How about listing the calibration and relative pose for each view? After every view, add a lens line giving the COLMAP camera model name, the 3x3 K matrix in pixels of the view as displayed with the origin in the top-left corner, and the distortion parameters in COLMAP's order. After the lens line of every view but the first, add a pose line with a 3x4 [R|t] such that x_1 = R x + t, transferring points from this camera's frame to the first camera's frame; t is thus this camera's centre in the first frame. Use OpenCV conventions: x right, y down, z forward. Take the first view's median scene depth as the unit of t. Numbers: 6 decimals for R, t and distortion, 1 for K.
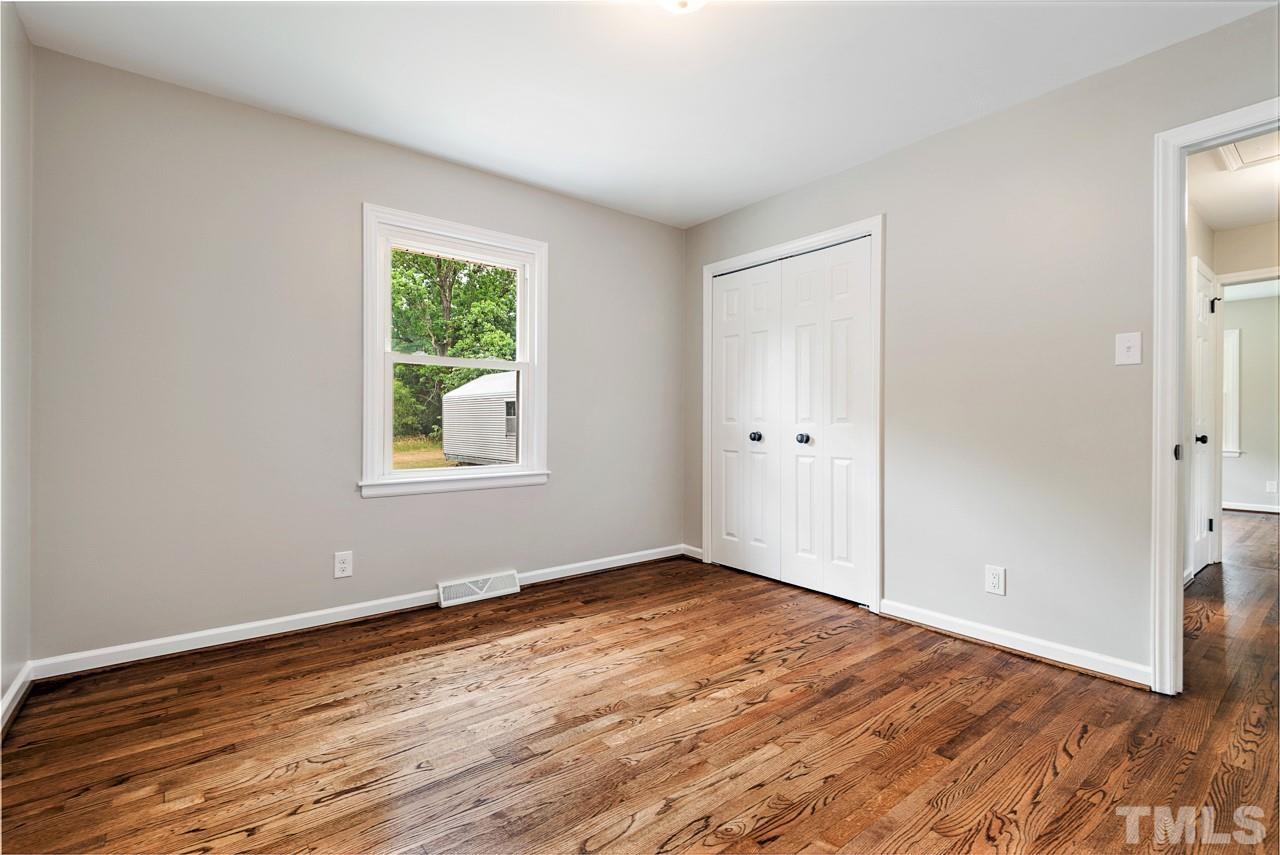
lens RADIAL K [[564.9, 0, 633.8], [0, 564.9, 419.4], [0, 0, 1]] dist [0.002238, -0.002161]
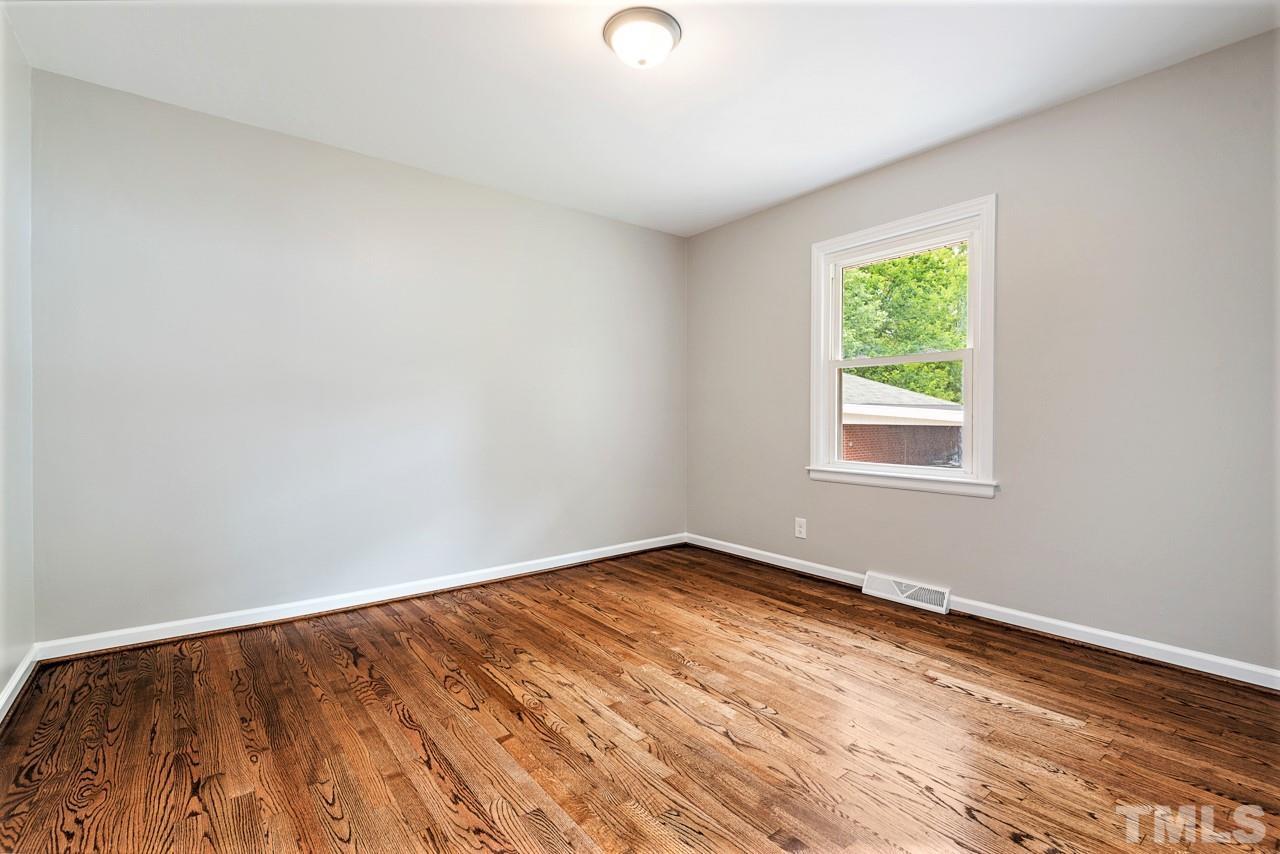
lens RADIAL K [[578.9, 0, 651.8], [0, 578.9, 428.0], [0, 0, 1]] dist [-0.004156, -0.001524]
pose [[0.030353, 0.018989, -0.999359, 0.789986], [-0.006624, 0.999801, 0.018796, 0.003798], [0.999517, 0.006049, 0.030472, 0.609693]]
